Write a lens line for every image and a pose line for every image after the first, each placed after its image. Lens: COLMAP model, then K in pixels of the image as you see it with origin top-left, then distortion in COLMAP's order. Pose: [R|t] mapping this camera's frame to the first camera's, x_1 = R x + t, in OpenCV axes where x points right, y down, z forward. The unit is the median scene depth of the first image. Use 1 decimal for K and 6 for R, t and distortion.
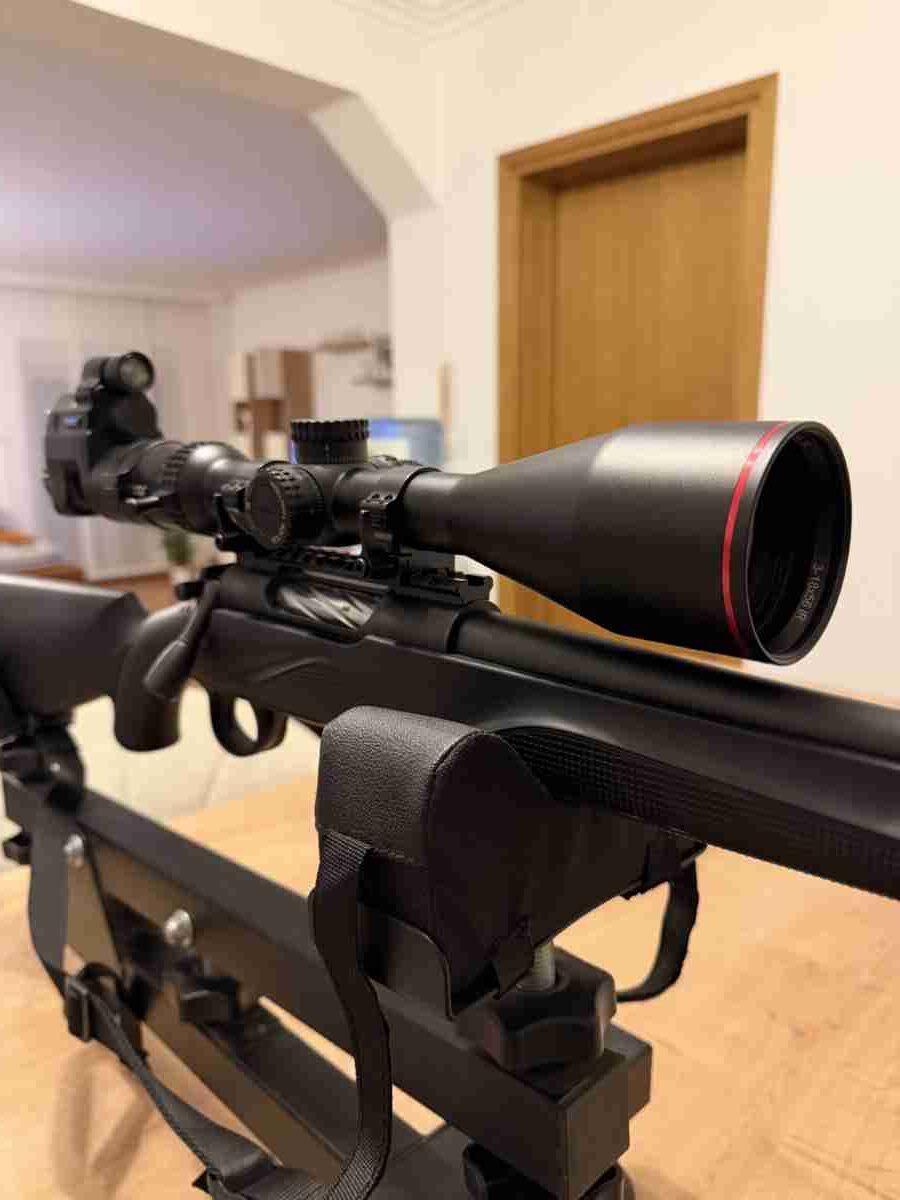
lens RADIAL K [[931.8, 0, 450.0], [0, 931.8, 600.0], [0, 0, 1]] dist [-0.037428, -0.002669]
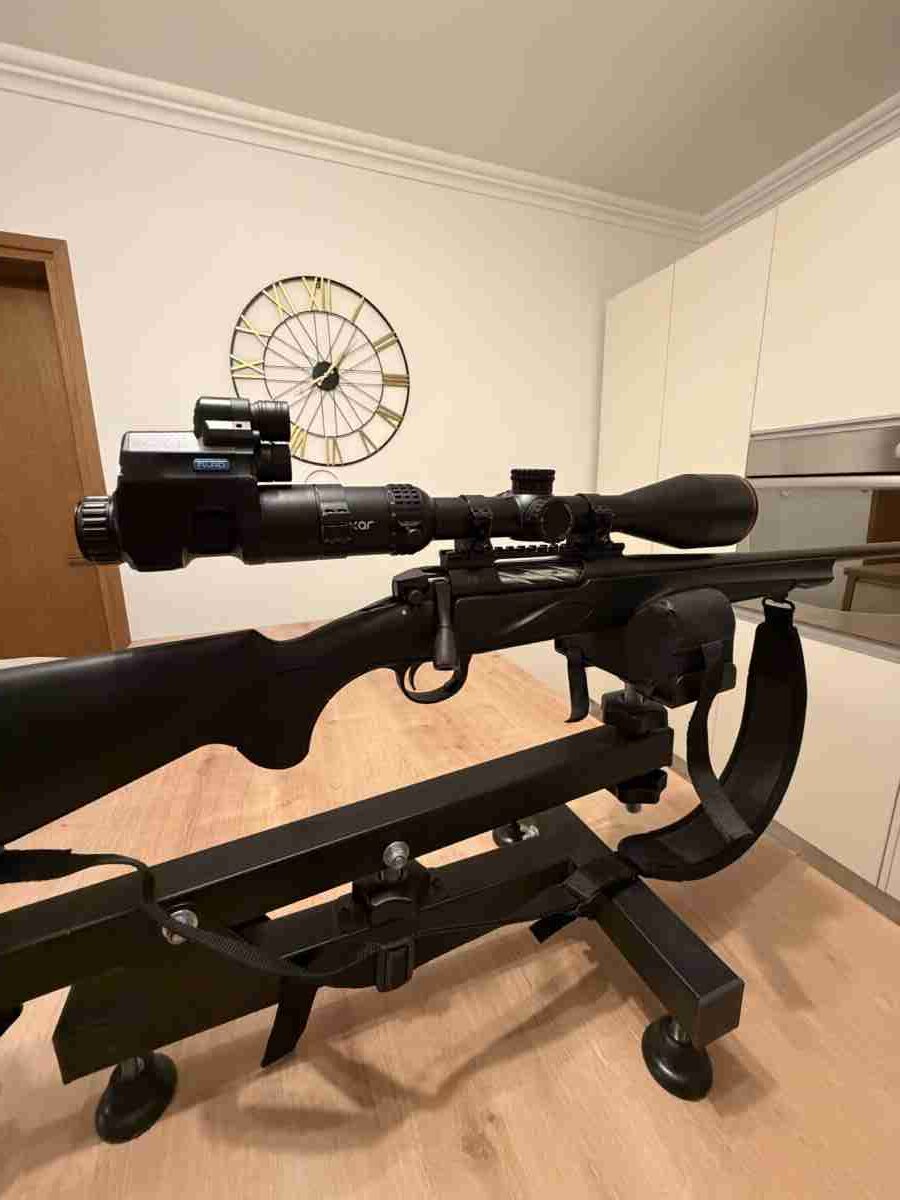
lens RADIAL K [[512.4, 0, 442.4], [0, 512.4, 613.0], [0, 0, 1]] dist [-0.042730, 0.012685]
pose [[0.320666, -0.231977, 0.918346, -0.780612], [0.184561, 0.966265, 0.179637, -0.094420], [-0.929037, 0.111888, 0.352662, 0.591492]]
